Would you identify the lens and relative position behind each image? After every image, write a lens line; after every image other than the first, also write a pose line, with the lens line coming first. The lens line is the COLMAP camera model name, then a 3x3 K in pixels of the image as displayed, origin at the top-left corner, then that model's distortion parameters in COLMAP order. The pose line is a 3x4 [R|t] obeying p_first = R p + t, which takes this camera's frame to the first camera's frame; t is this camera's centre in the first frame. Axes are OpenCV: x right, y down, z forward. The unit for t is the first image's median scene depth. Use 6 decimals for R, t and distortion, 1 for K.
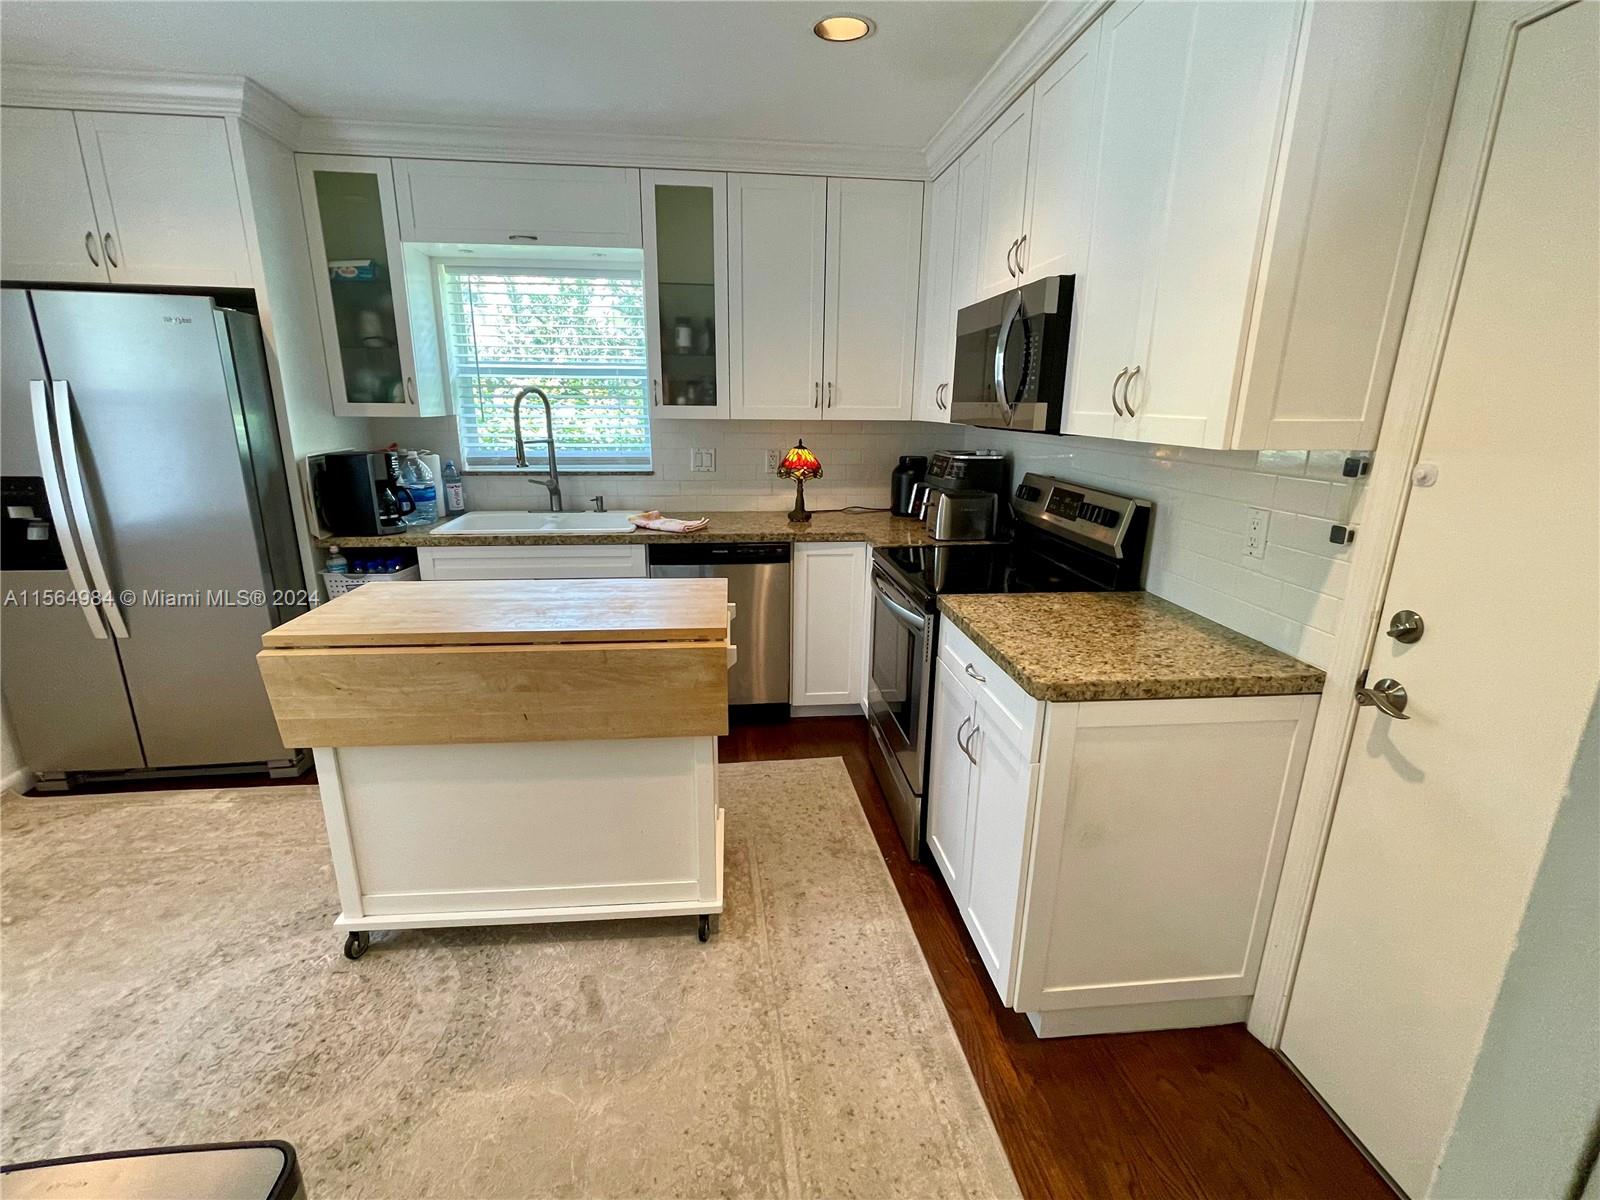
lens RADIAL K [[713.4, 0, 792.4], [0, 713.4, 604.9], [0, 0, 1]] dist [-0.003642, -0.000097]
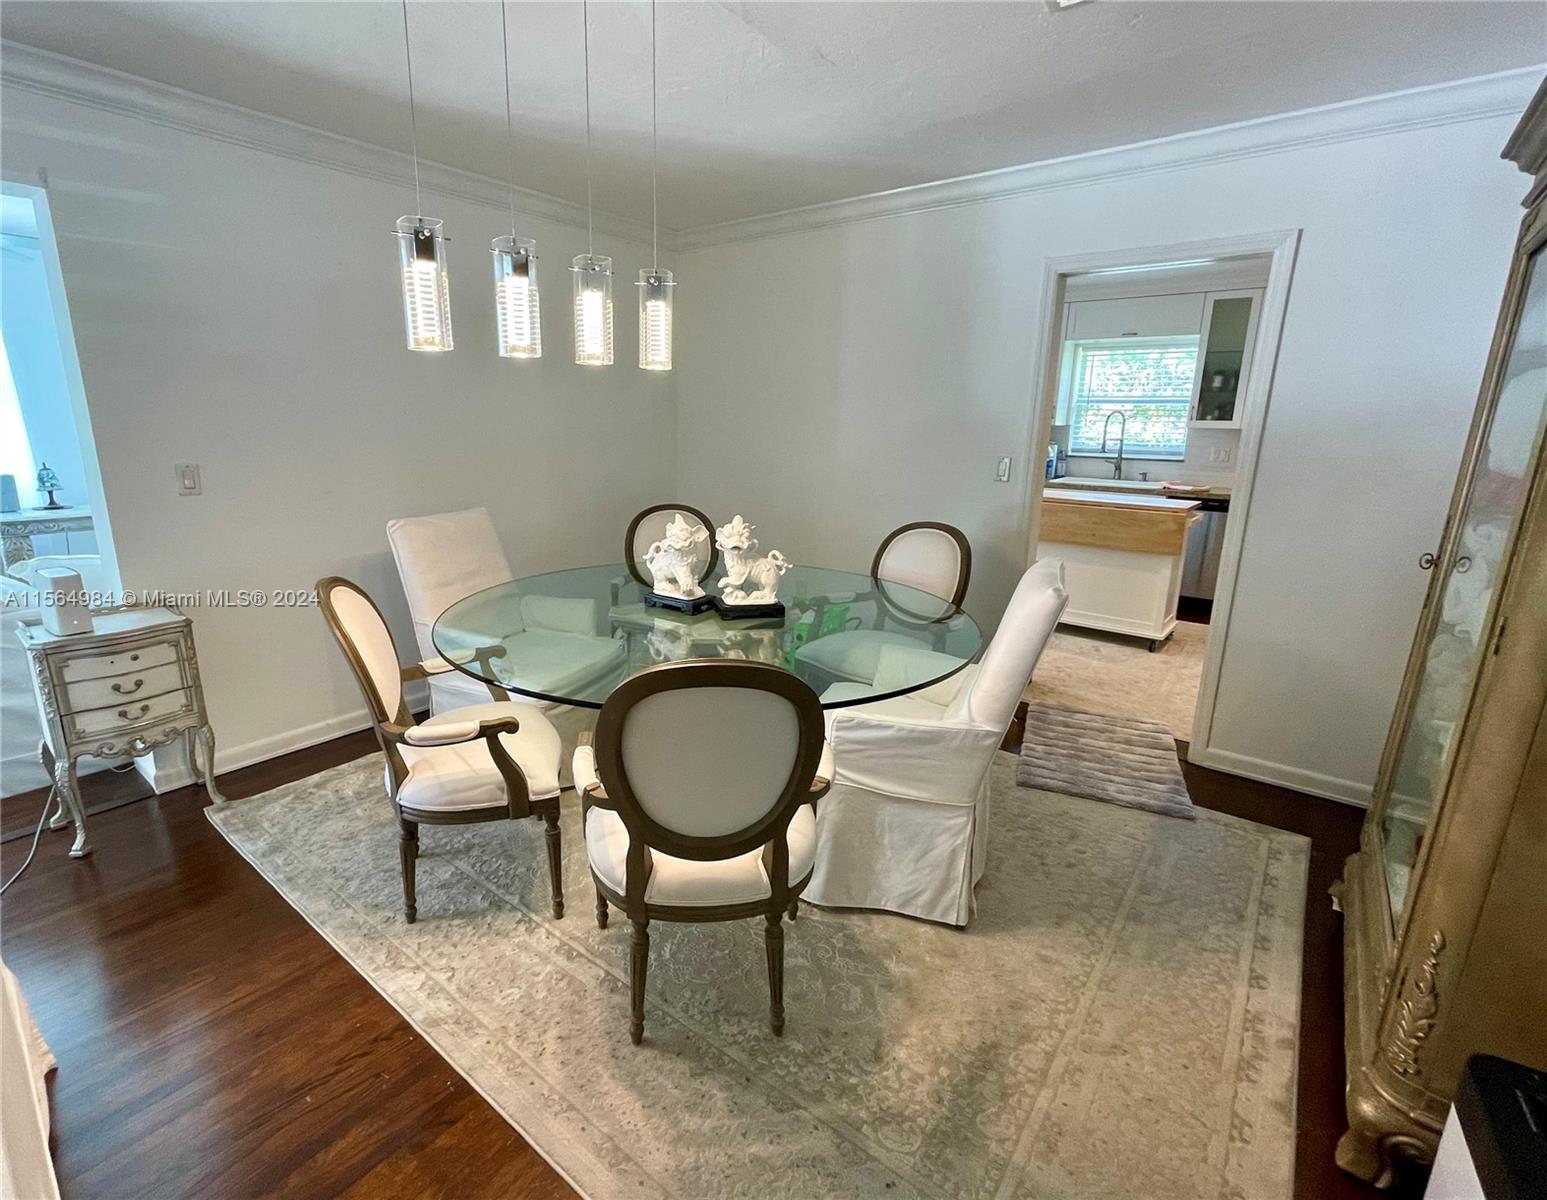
lens RADIAL K [[713.9, 0, 760.8], [0, 713.9, 593.8], [0, 0, 1]] dist [0.000057, -0.000002]
pose [[0.720346, 0.169380, -0.672616, 0.275173], [-0.200742, 0.979135, 0.031581, 0.270949], [0.663931, 0.112273, 0.739318, -0.872908]]
